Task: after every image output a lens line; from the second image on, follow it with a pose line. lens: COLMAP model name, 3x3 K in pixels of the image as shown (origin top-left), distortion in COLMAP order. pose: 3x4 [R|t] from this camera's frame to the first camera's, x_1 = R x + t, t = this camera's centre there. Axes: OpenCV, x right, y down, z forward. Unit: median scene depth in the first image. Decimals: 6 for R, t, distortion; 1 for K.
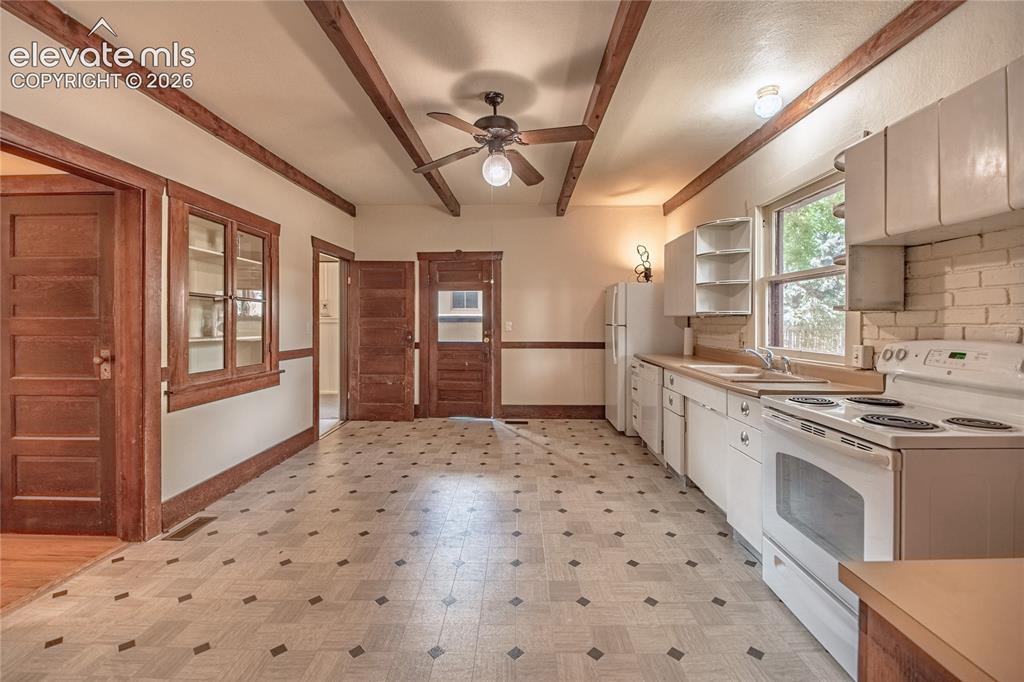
lens RADIAL K [[422.8, 0, 512.7], [0, 422.8, 320.8], [0, 0, 1]] dist [-0.002517, -0.000589]
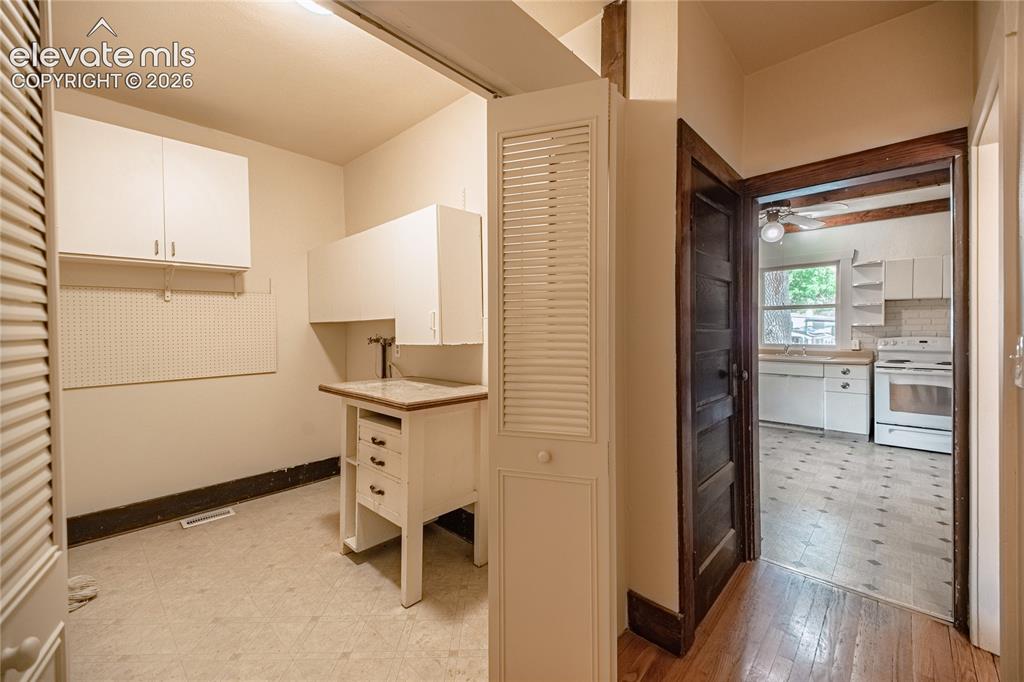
lens RADIAL K [[425.6, 0, 514.9], [0, 425.6, 331.5], [0, 0, 1]] dist [0.020709, -0.000362]
pose [[0.659344, -0.009874, 0.751777, -1.392788], [0.005770, 0.999951, 0.008073, -0.012933], [-0.751819, -0.000985, 0.659368, 0.524973]]
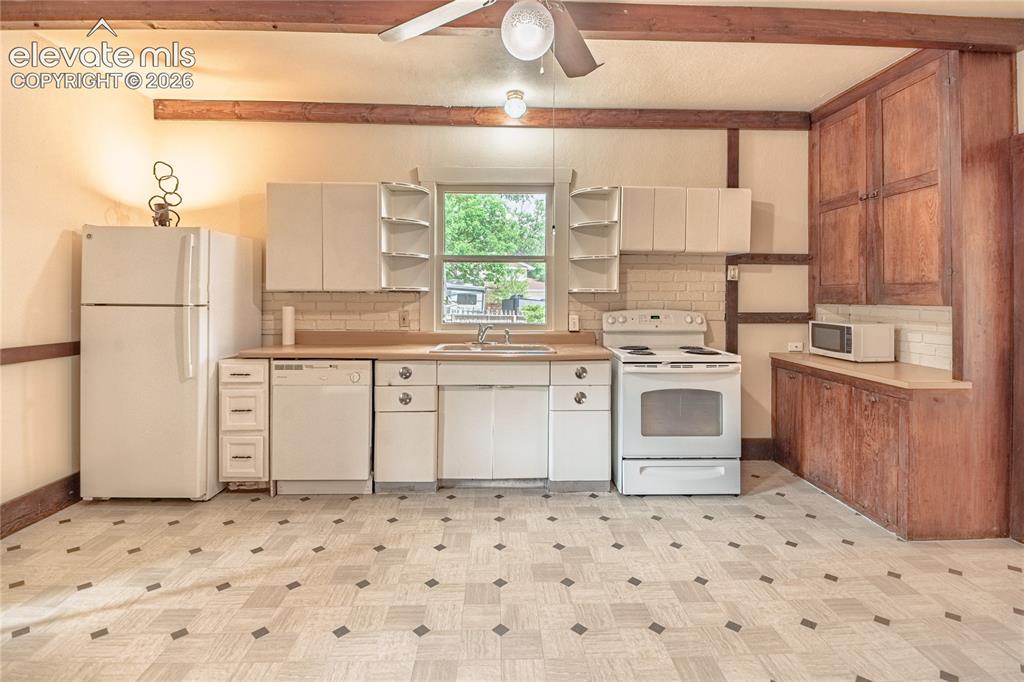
lens RADIAL K [[483.1, 0, 508.3], [0, 483.1, 297.9], [0, 0, 1]] dist [0.018135, -0.019620]
pose [[-0.043907, -0.005026, 0.999023, -0.514199], [-0.005569, 0.999973, 0.004786, -0.005532], [-0.999020, -0.005354, -0.043934, 0.808879]]
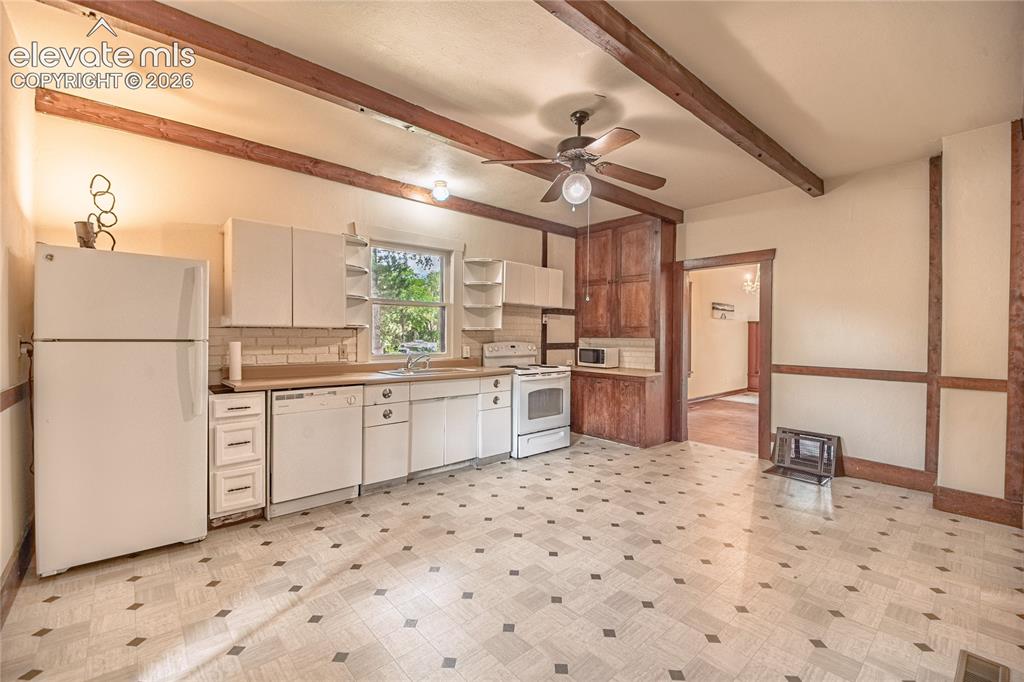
lens RADIAL K [[434.0, 0, 512.0], [0, 434.0, 341.0], [0, 0, 1]] dist [0.013067, -0.015993]
pose [[-0.675448, -0.016121, 0.737231, -0.546338], [-0.008709, 0.999866, 0.013884, 0.000388], [-0.737356, 0.002957, -0.675498, 1.405262]]
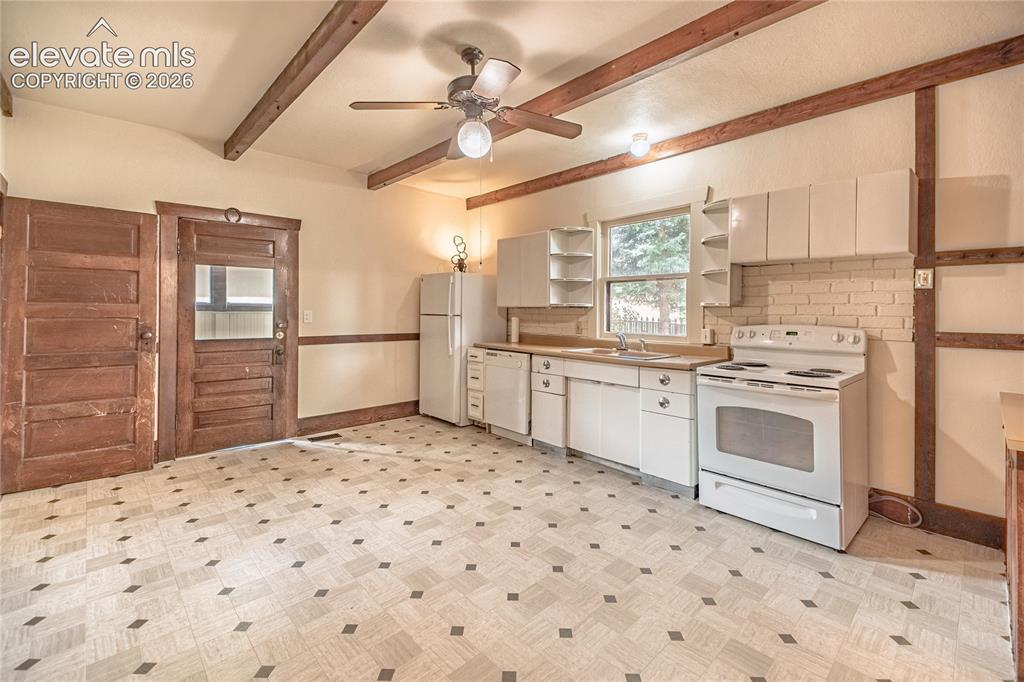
lens RADIAL K [[437.2, 0, 512.7], [0, 437.2, 310.2], [0, 0, 1]] dist [0.054809, -0.033311]
pose [[0.716908, 0.005810, 0.697143, -0.470810], [-0.006674, 0.999977, -0.001470, -0.000996], [-0.697136, -0.003598, 0.716930, 0.225113]]
